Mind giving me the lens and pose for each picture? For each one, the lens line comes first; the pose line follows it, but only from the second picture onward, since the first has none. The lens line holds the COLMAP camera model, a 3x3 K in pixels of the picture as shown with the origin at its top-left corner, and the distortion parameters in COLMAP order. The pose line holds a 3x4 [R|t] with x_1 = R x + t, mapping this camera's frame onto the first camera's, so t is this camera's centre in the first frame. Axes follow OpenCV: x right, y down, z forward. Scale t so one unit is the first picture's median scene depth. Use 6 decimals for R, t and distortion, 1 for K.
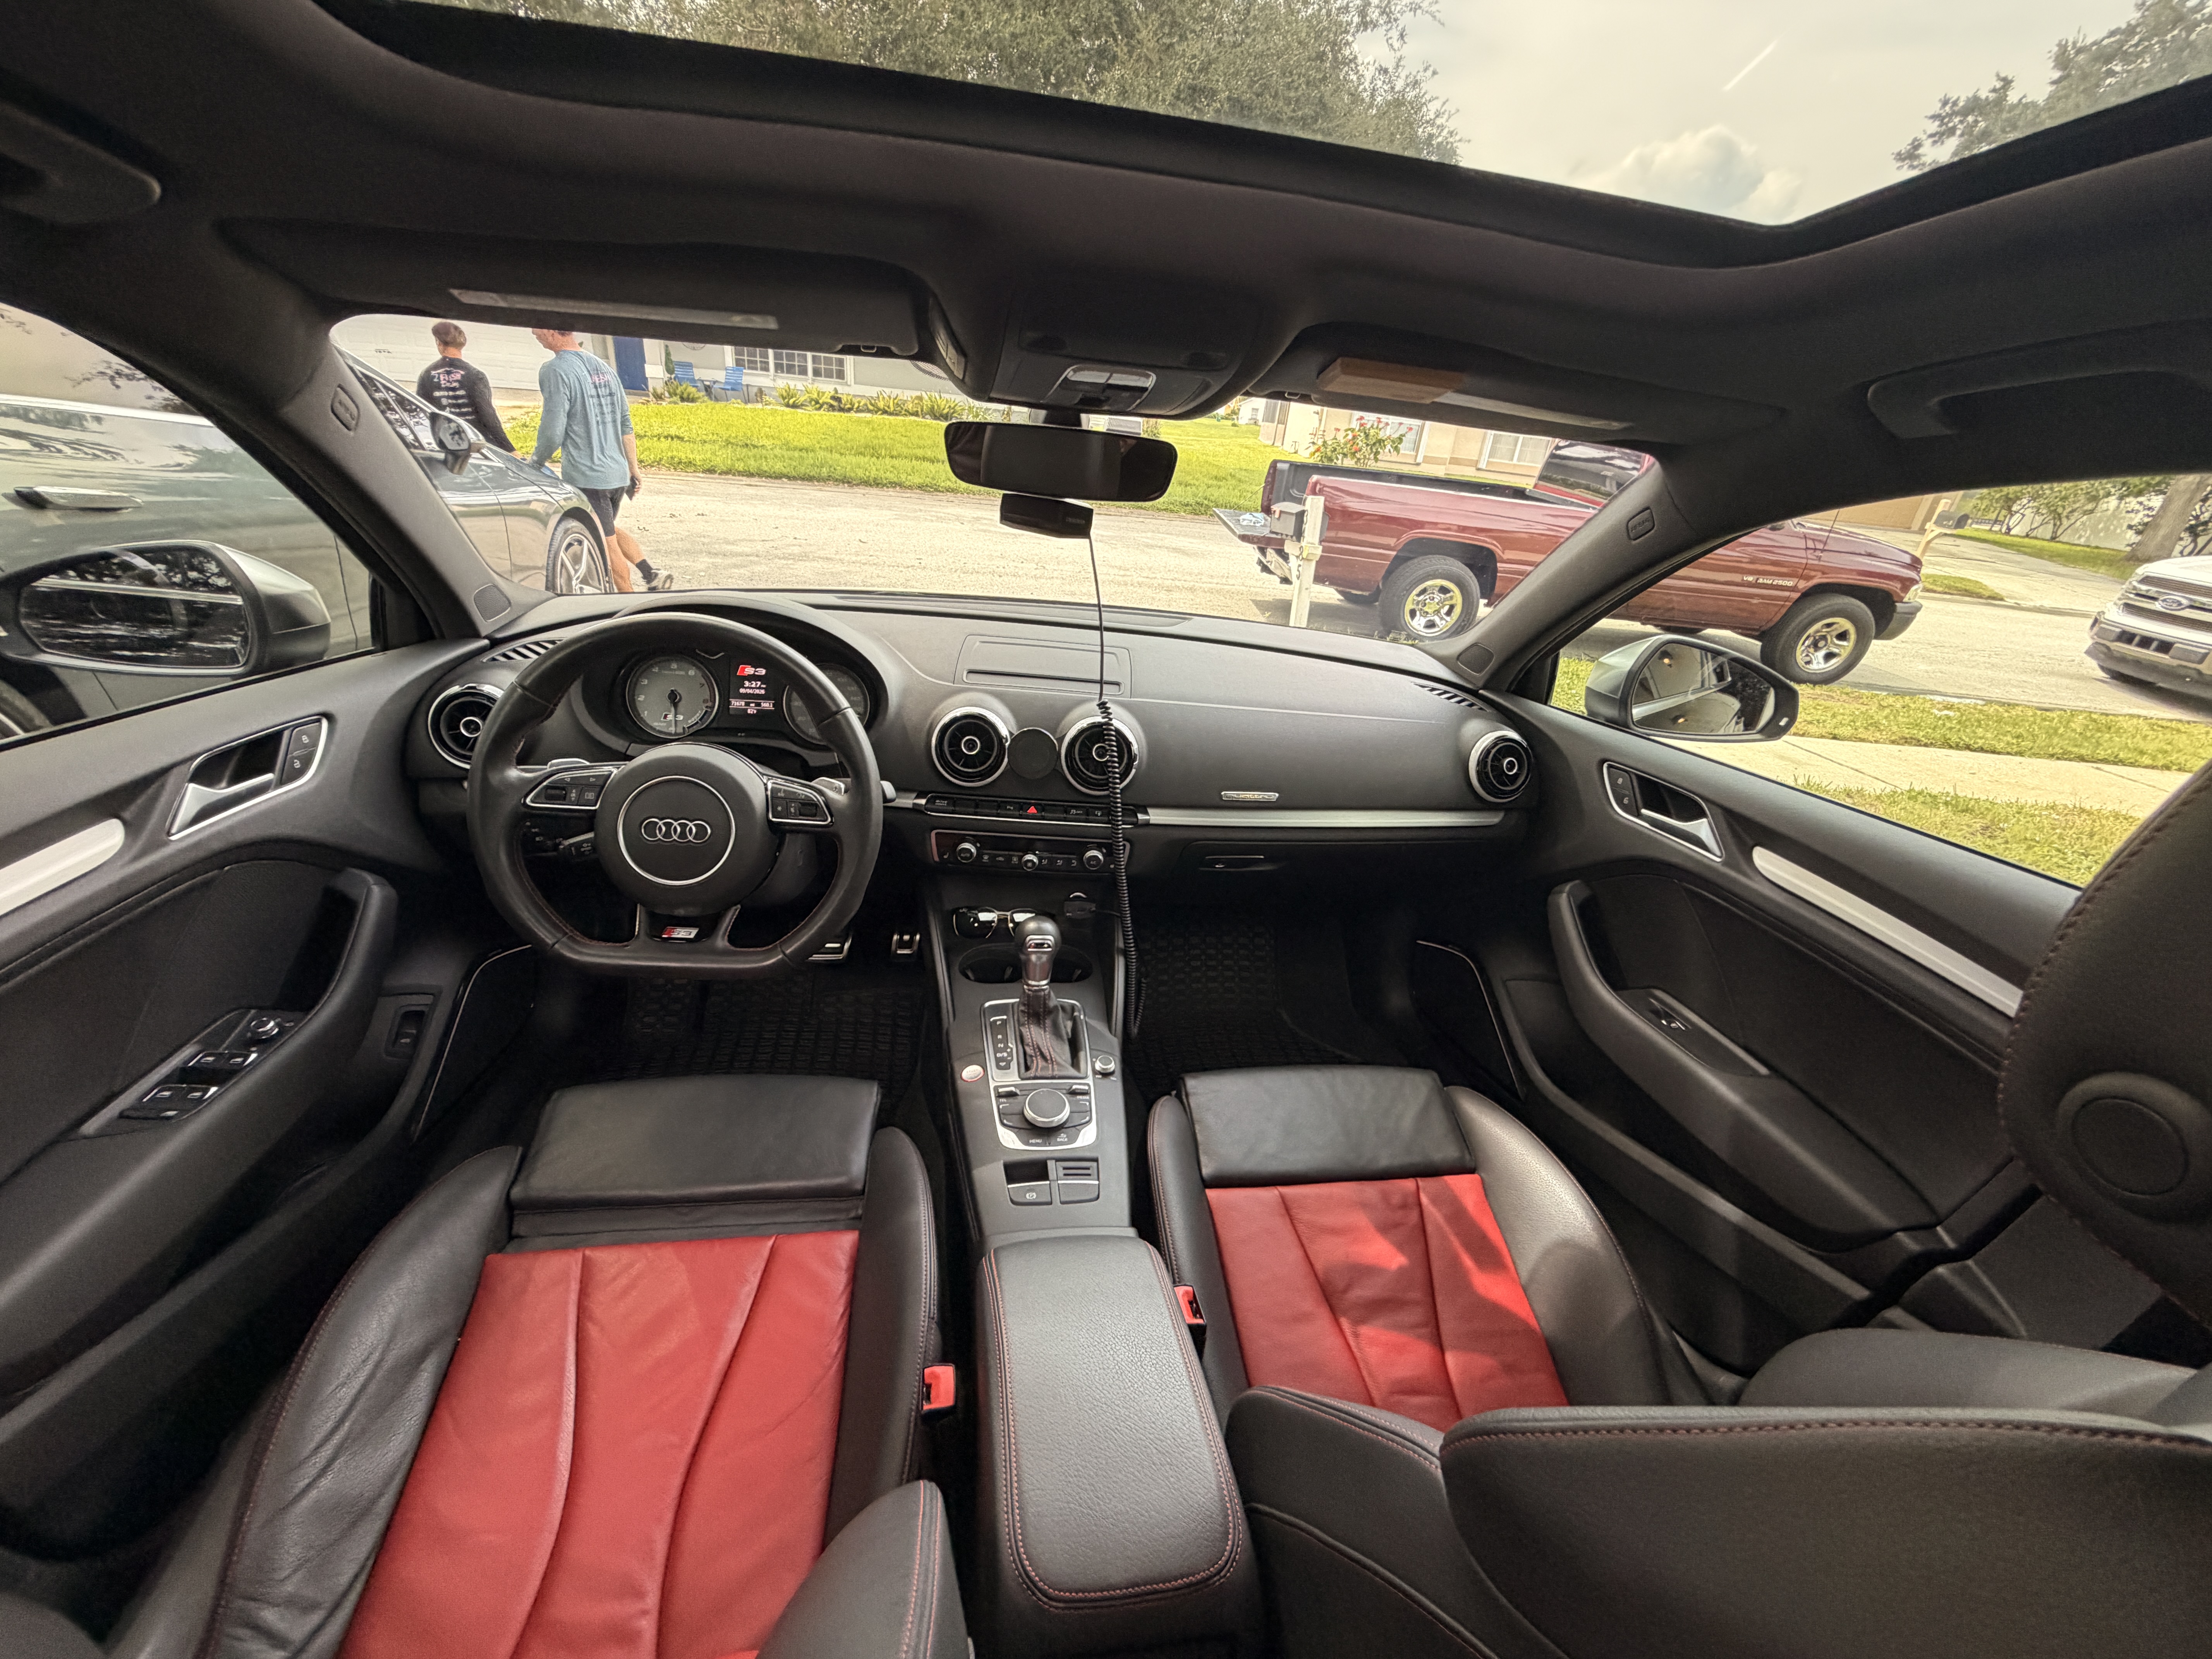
lens RADIAL K [[890.1, 0, 1099.7], [0, 890.1, 831.8], [0, 0, 1]] dist [0.007308, -0.000072]
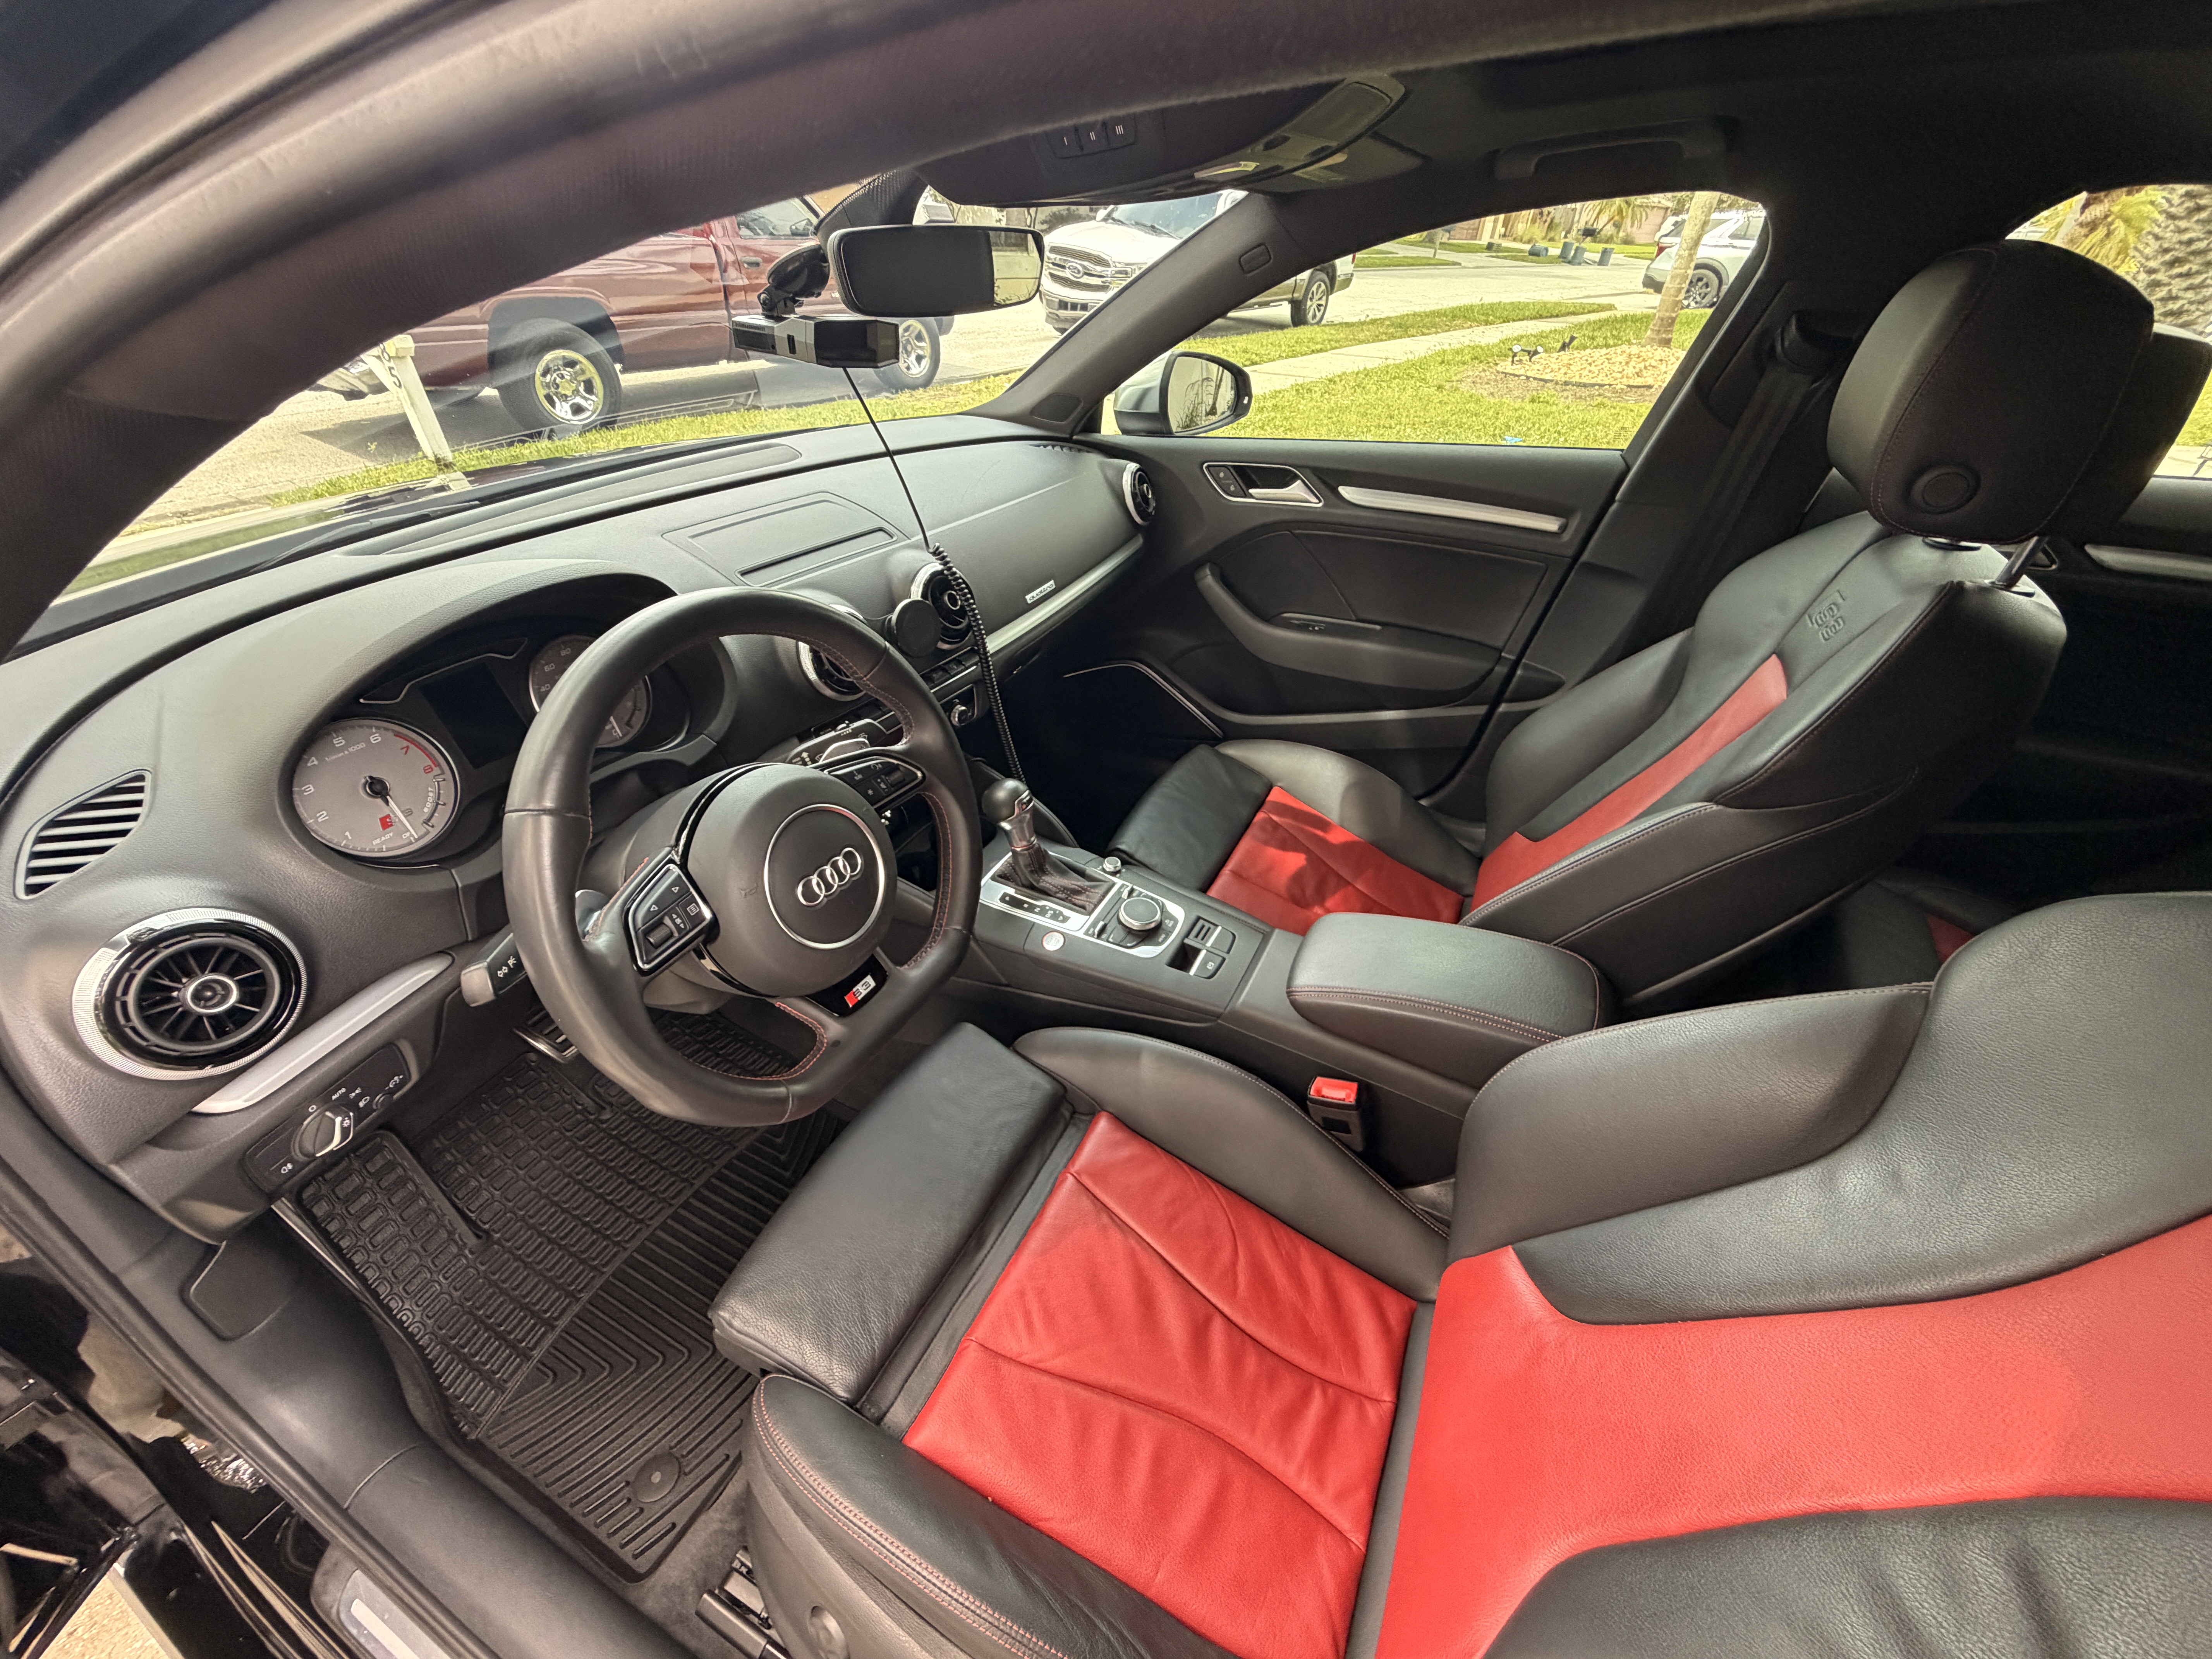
lens RADIAL K [[890.1, 0, 1097.0], [0, 890.1, 821.7], [0, 0, 1]] dist [0.007308, -0.000072]
pose [[0.572912, -0.526122, 0.628465, -0.666485], [0.369294, 0.850236, 0.375129, -0.199847], [-0.731707, 0.017172, 0.681403, 0.272542]]
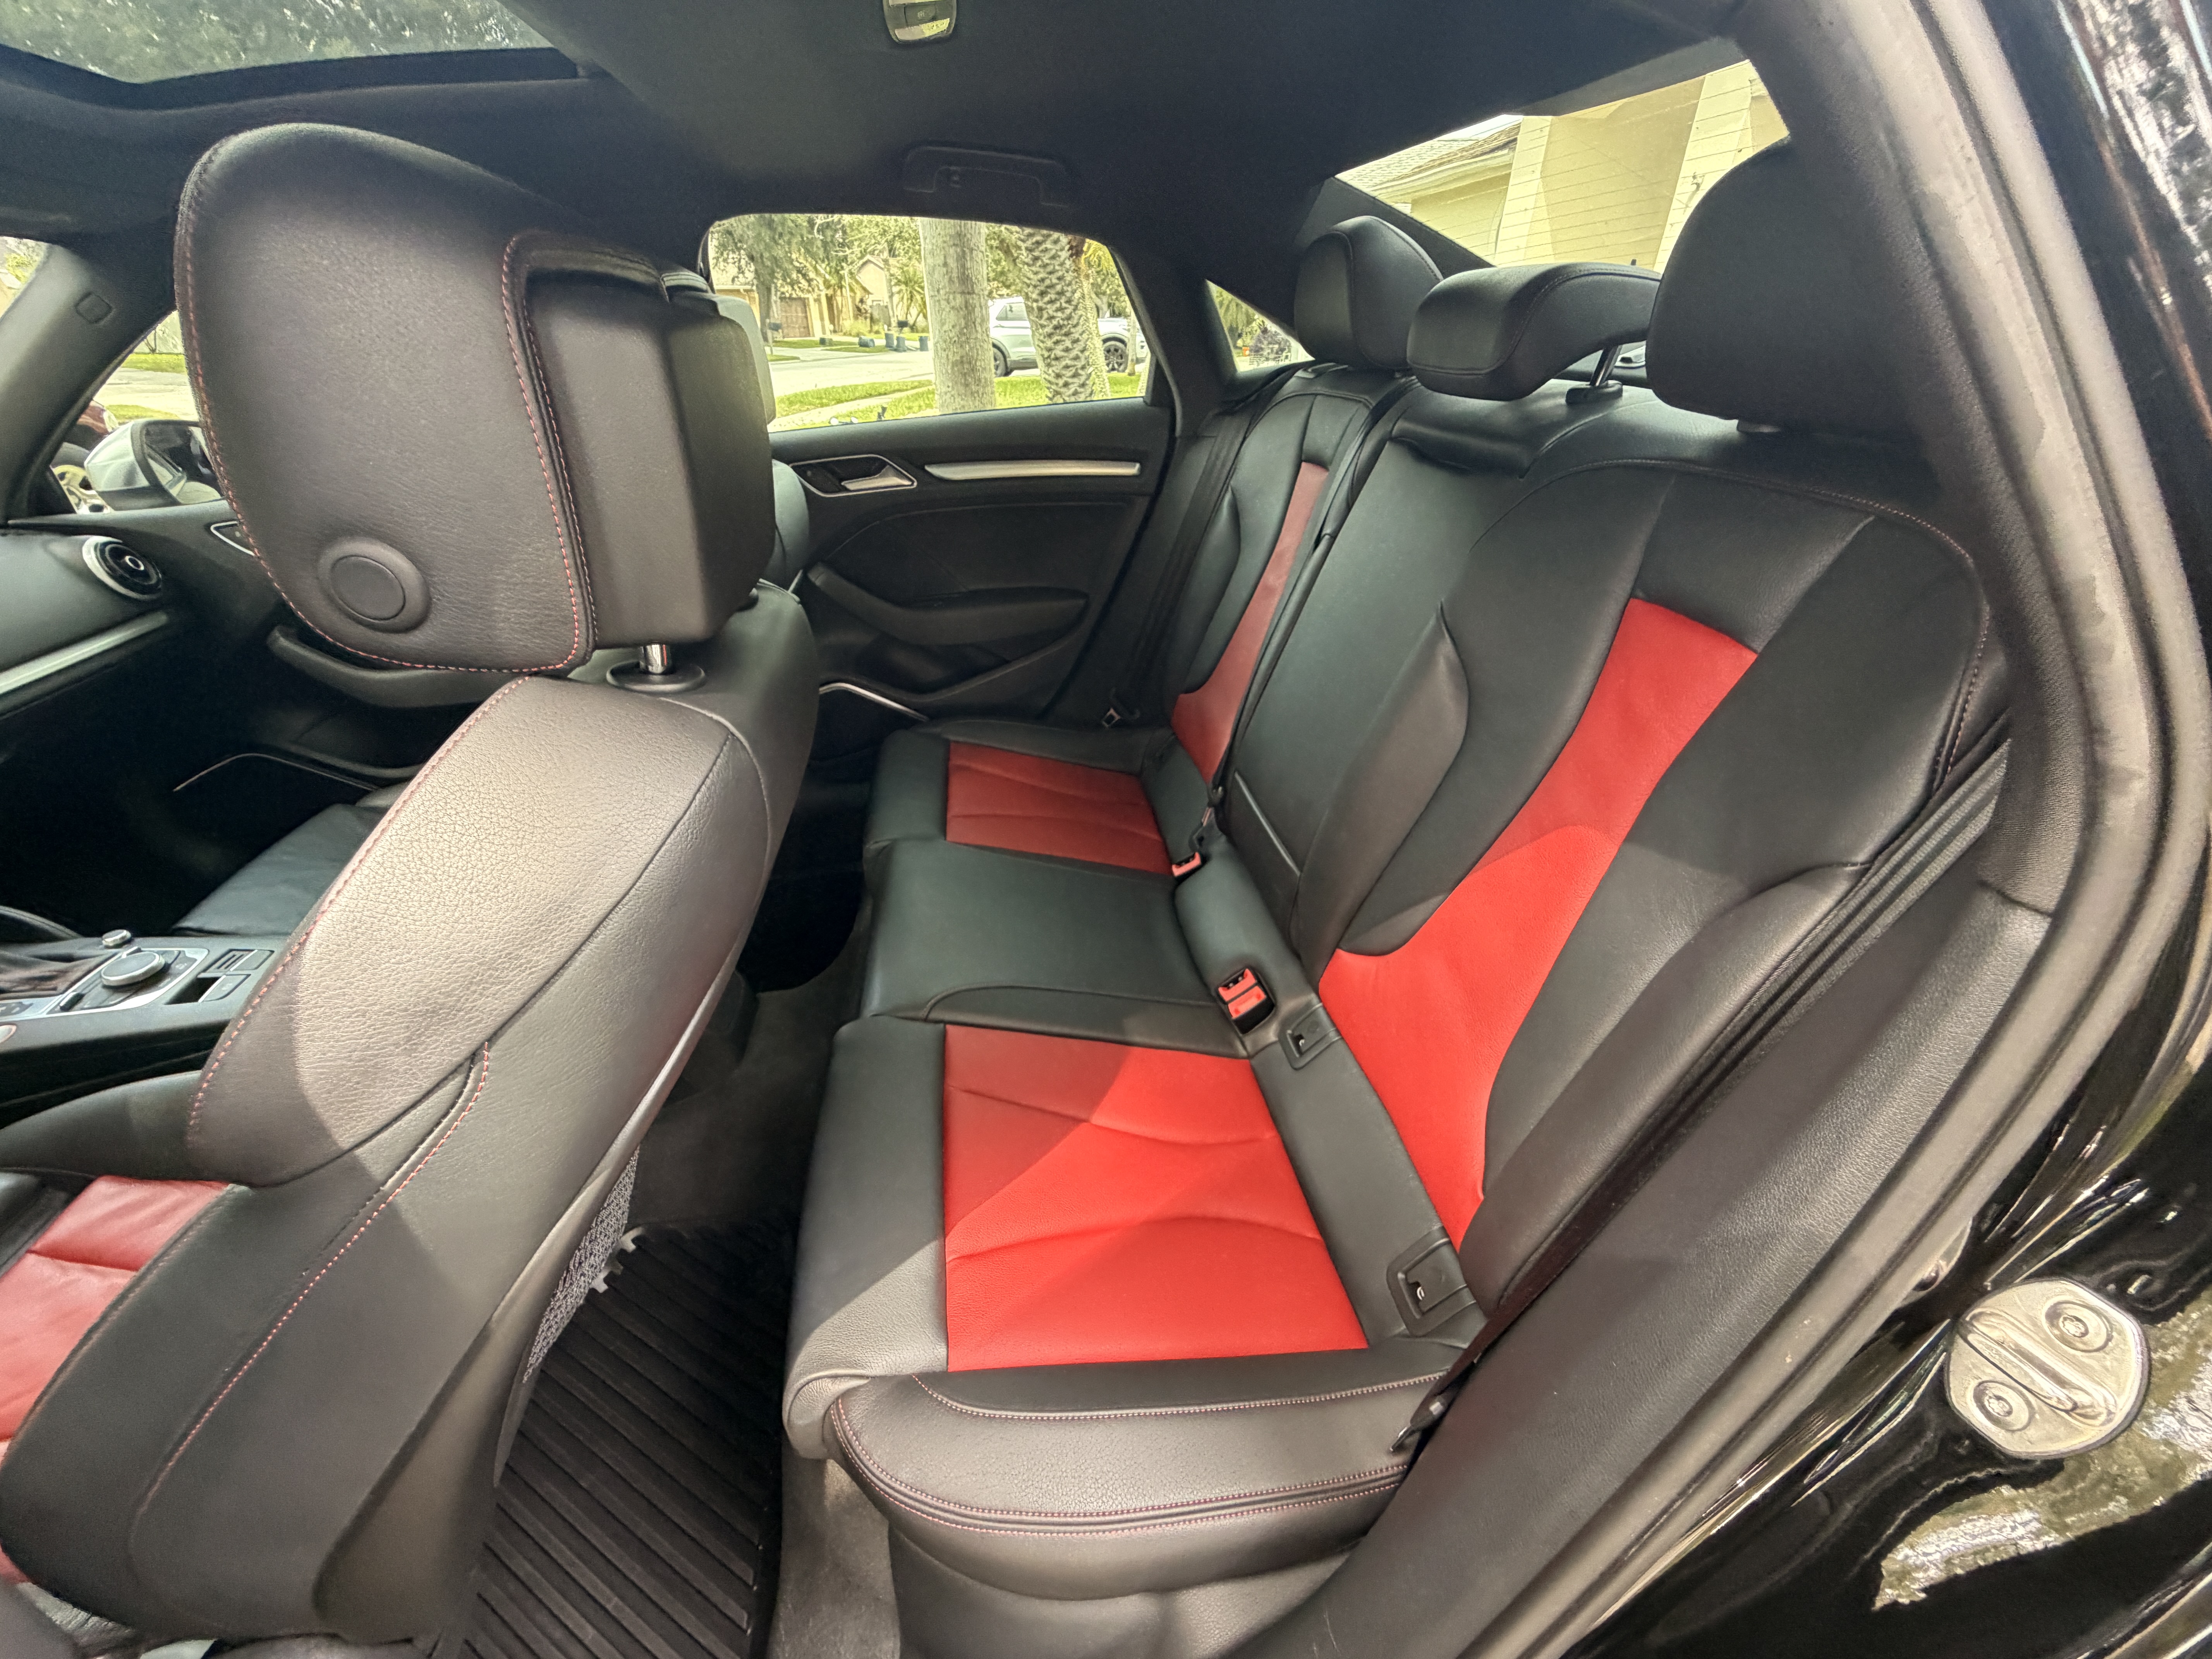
lens RADIAL K [[890.1, 0, 1111.7], [0, 890.1, 831.8], [0, 0, 1]] dist [0.007308, -0.000072]
pose [[0.000357, -0.580265, 0.814428, -0.746478], [0.444290, 0.729724, 0.519720, 0.149174], [-0.895883, 0.361656, 0.258067, -0.297812]]
